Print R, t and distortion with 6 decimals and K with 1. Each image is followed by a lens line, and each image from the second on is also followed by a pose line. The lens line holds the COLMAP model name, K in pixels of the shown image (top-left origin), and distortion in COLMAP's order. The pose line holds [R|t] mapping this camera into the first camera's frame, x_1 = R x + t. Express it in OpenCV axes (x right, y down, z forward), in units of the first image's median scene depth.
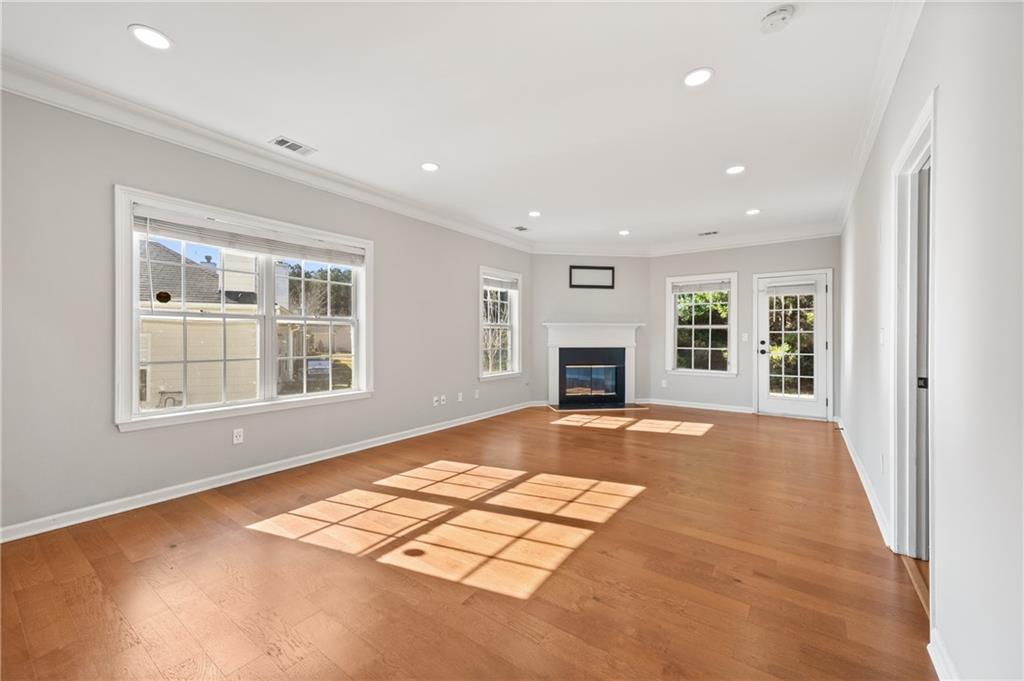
lens RADIAL K [[403.0, 0, 522.9], [0, 403.0, 338.1], [0, 0, 1]] dist [0.007891, -0.000063]
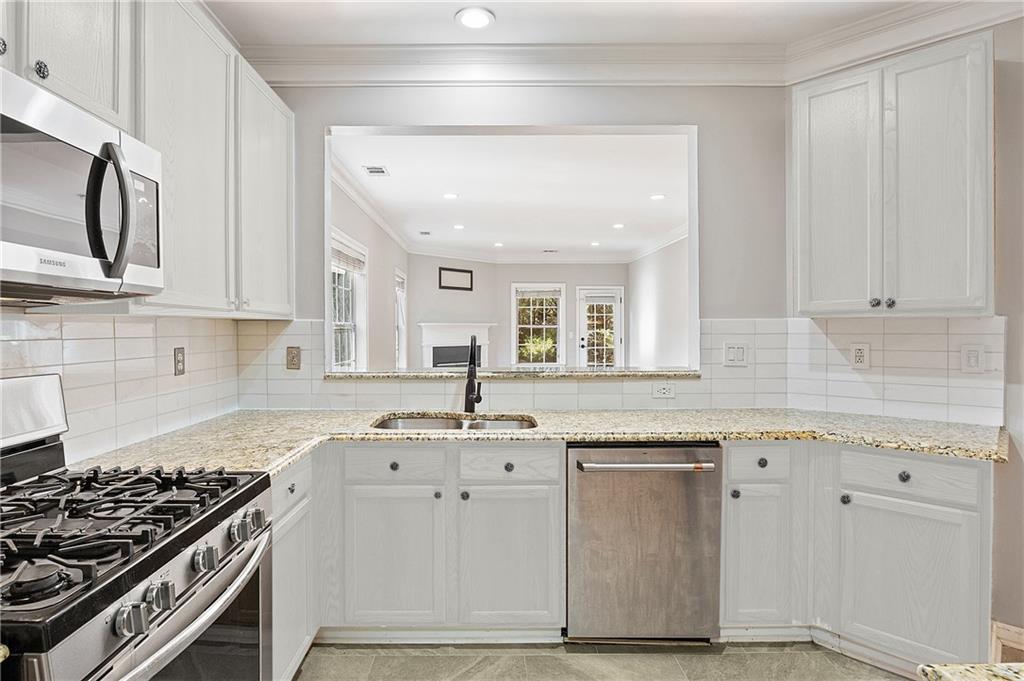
lens RADIAL K [[535.8, 0, 504.0], [0, 535.8, 337.4], [0, 0, 1]] dist [0.003275, -0.000041]
pose [[0.790949, -0.012743, 0.611749, -0.687626], [0.002891, 0.999850, 0.017089, -0.026206], [-0.611875, -0.011748, 0.790867, -0.215100]]
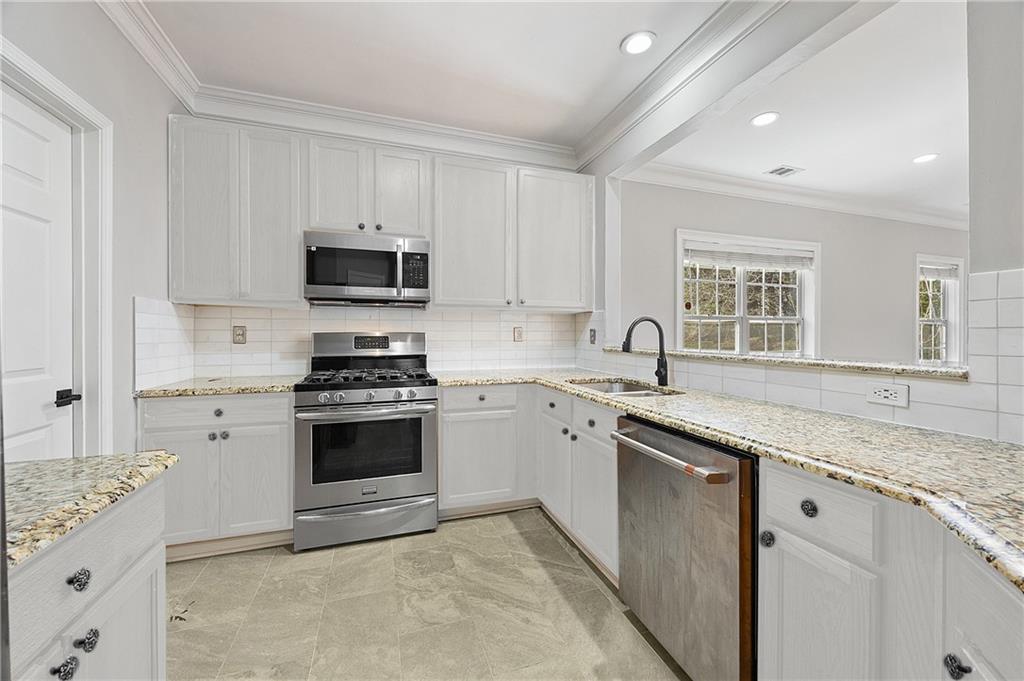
lens RADIAL K [[403.0, 0, 508.6], [0, 403.0, 337.6], [0, 0, 1]] dist [0.007891, -0.000063]
pose [[0.819947, 0.006323, -0.572404, -0.315684], [-0.000573, 0.999948, 0.010224, -0.003528], [0.572439, -0.008055, 0.819908, -0.239290]]
